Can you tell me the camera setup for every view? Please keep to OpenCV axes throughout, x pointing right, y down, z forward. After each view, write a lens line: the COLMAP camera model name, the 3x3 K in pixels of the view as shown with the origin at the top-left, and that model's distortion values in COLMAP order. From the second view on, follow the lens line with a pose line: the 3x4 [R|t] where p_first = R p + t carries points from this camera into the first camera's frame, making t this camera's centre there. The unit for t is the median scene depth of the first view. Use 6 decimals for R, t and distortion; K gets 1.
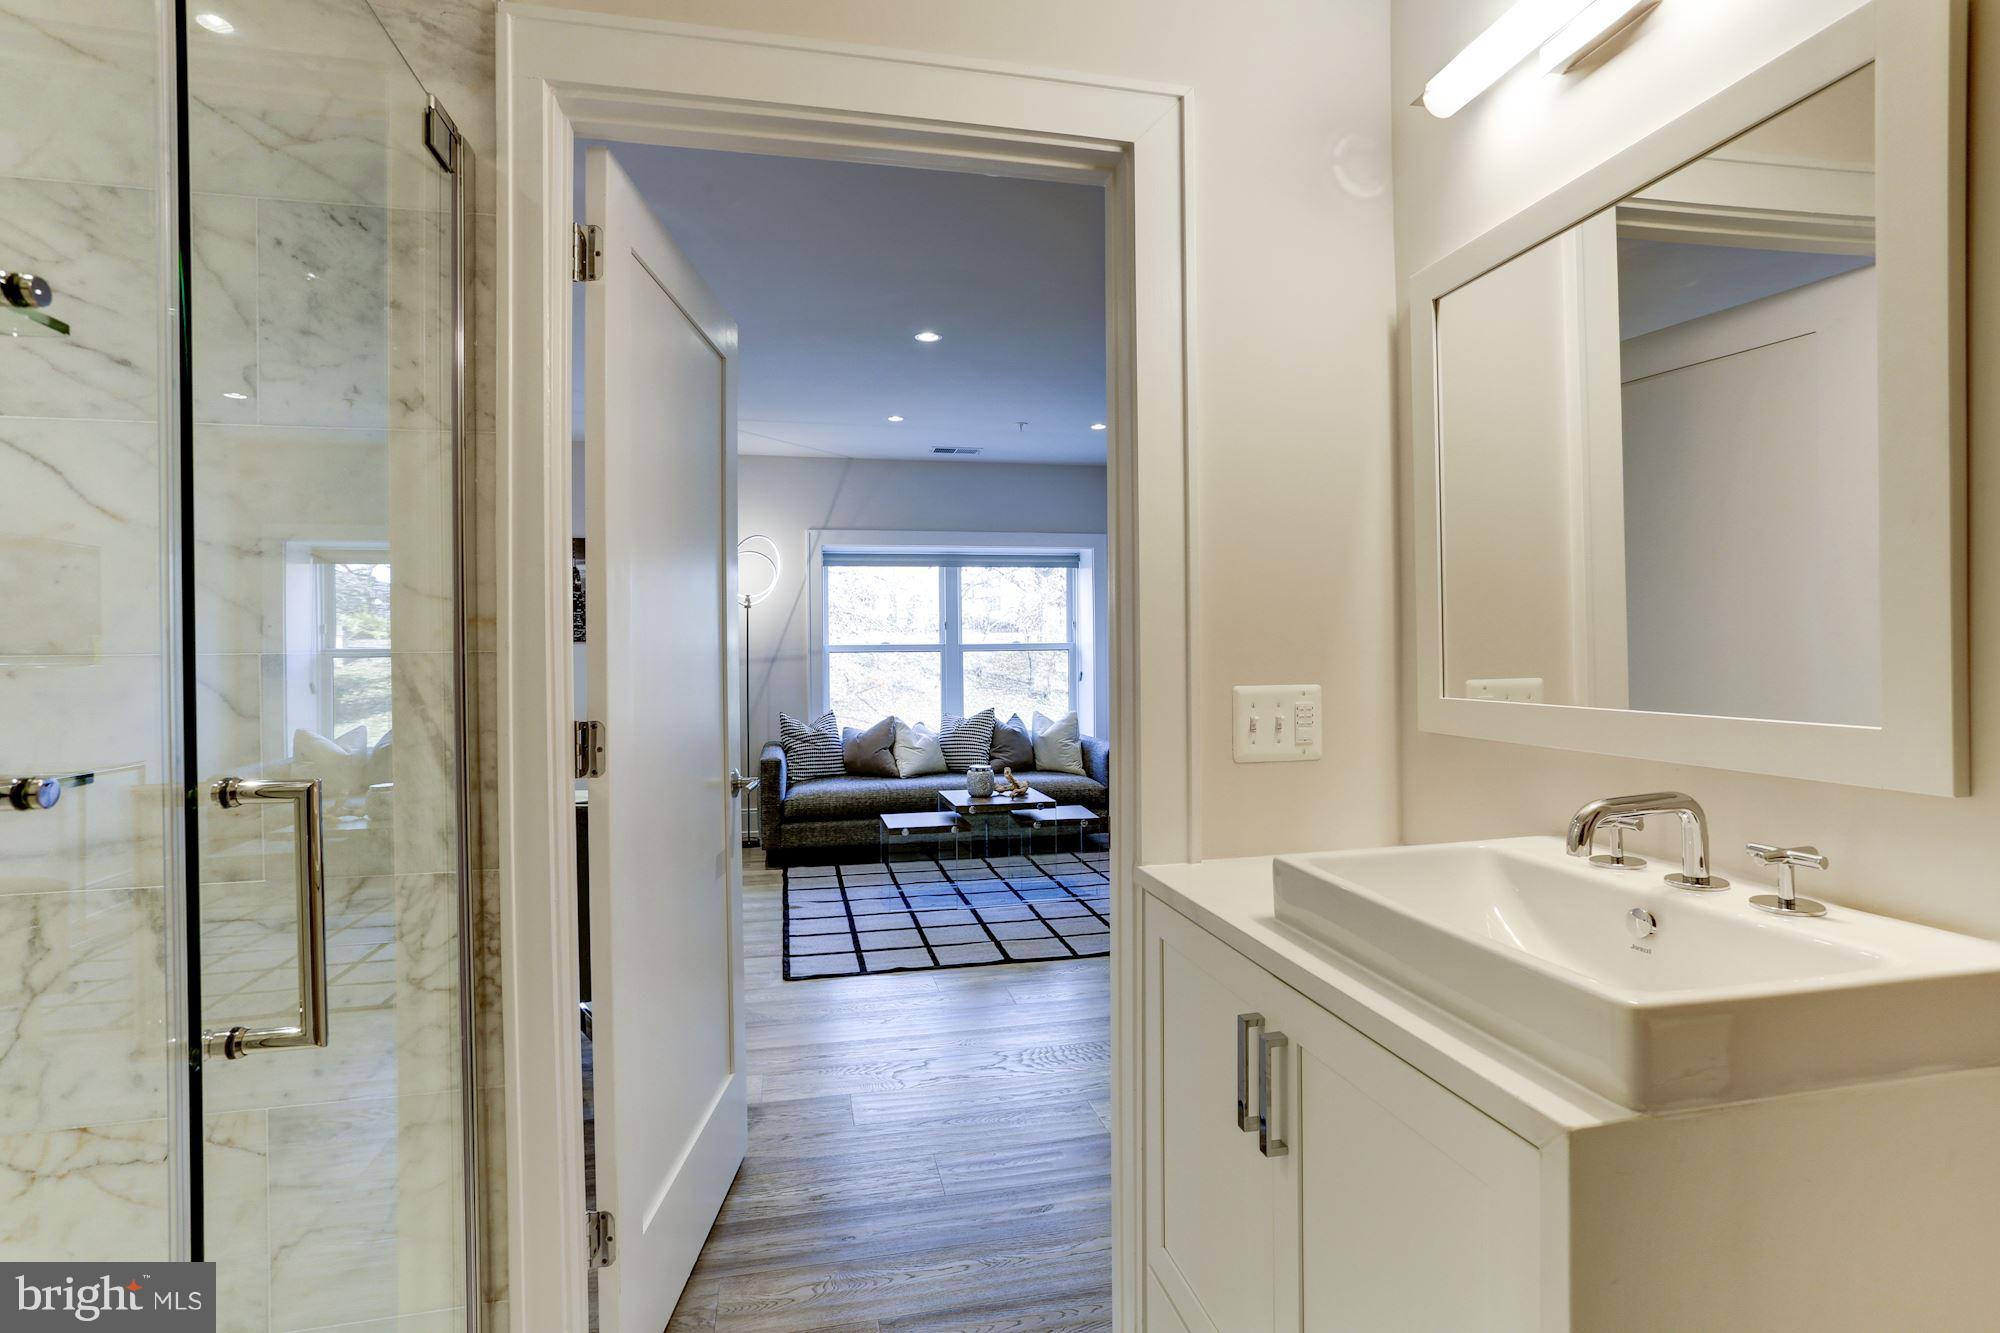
lens RADIAL K [[1007.3, 0, 995.4], [0, 1007.3, 633.5], [0, 0, 1]] dist [-0.002113, -0.000092]
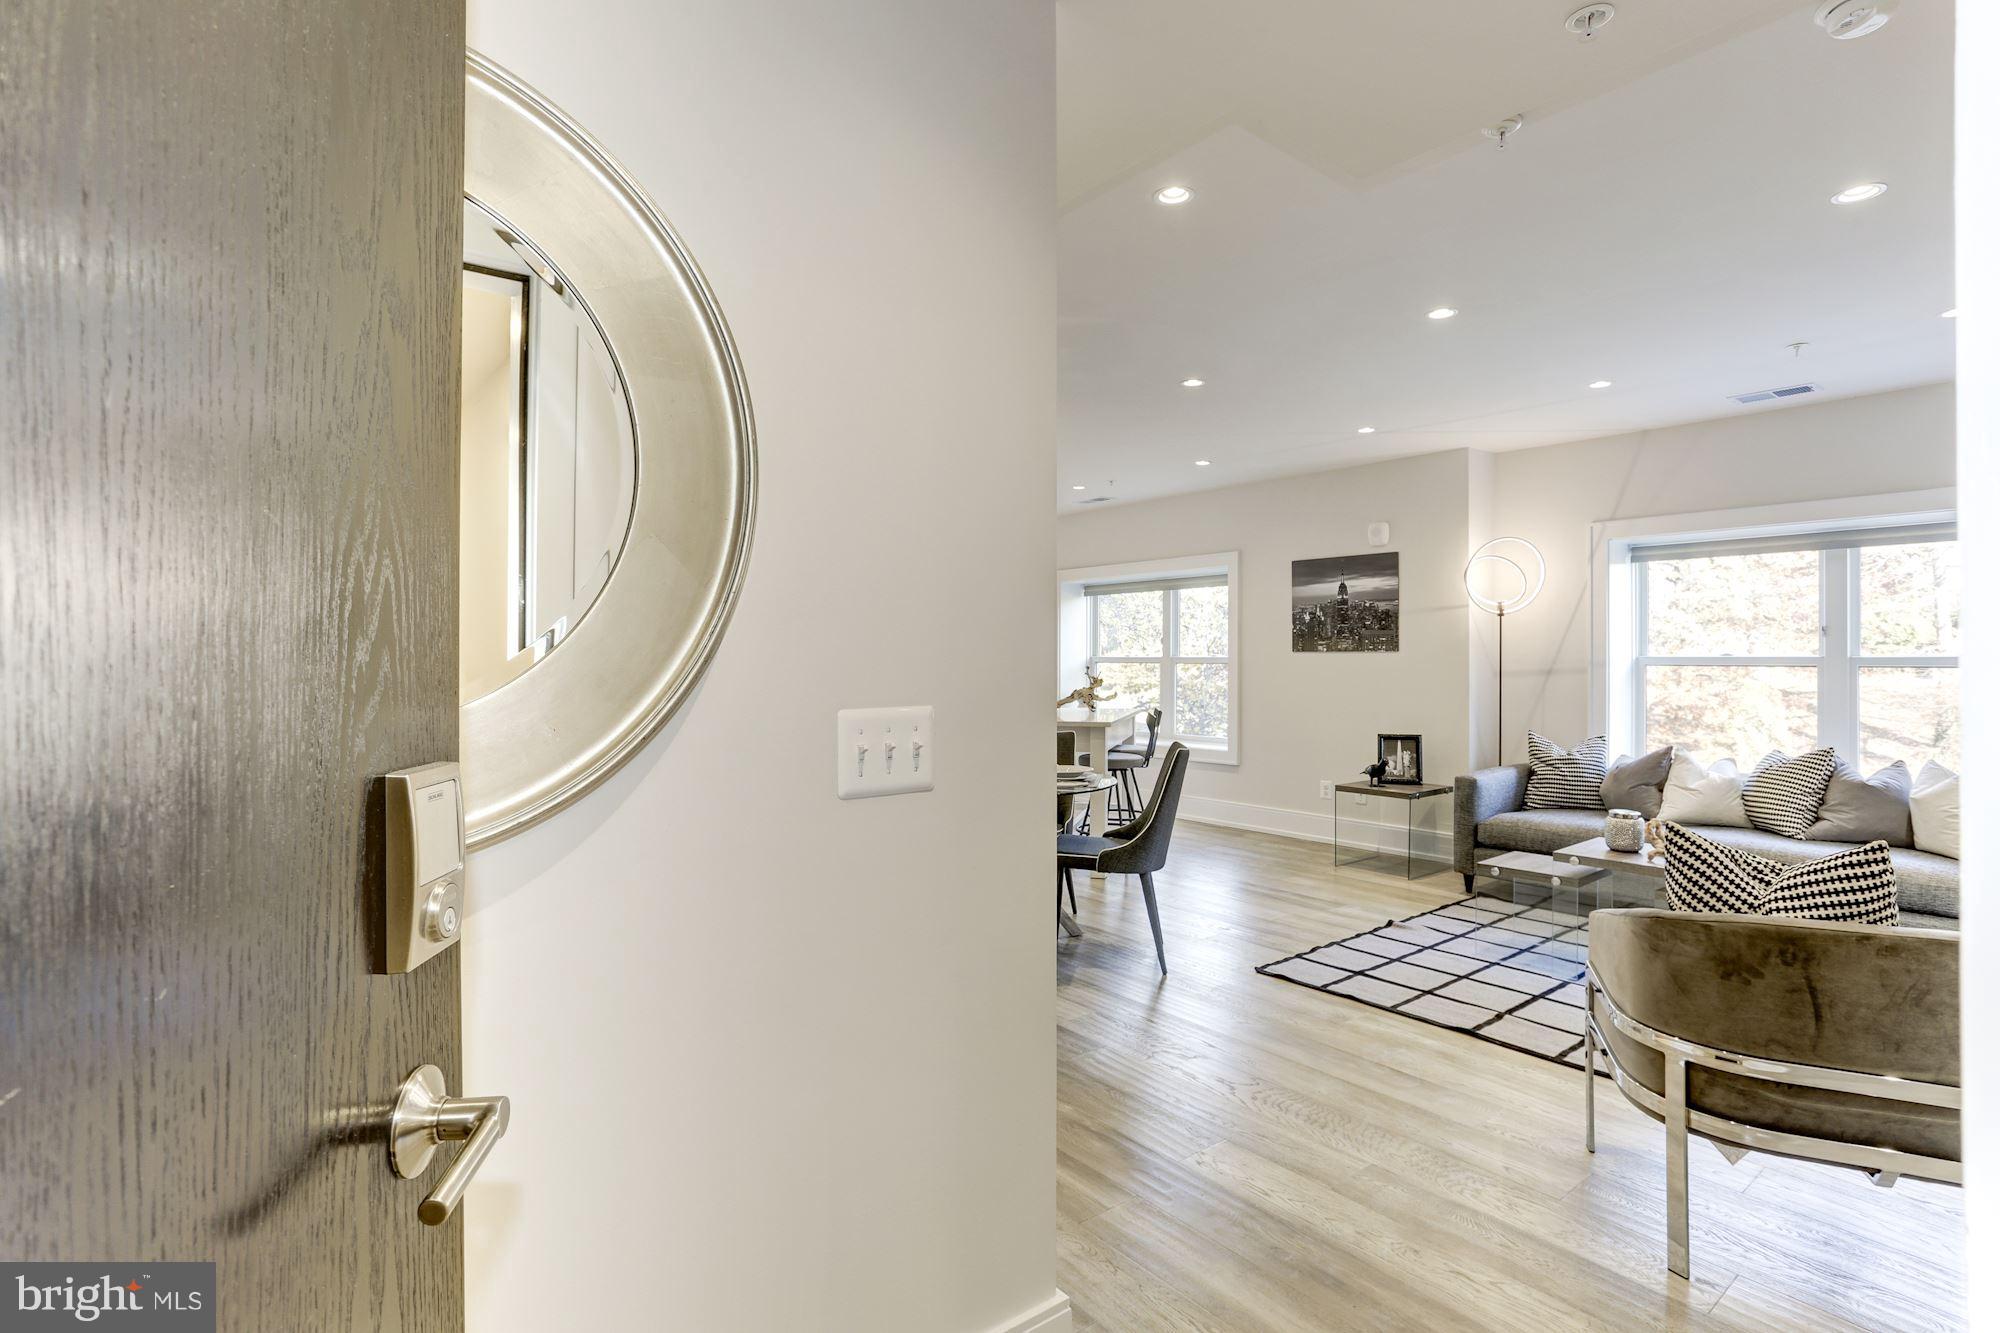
lens RADIAL K [[1007.3, 0, 995.4], [0, 1007.3, 633.5], [0, 0, 1]] dist [-0.002113, -0.000092]
pose [[0.436091, -0.008715, -0.899860, 0.532640], [0.007061, 0.999955, -0.006262, -0.009037], [0.899875, -0.003623, 0.436133, 0.234323]]
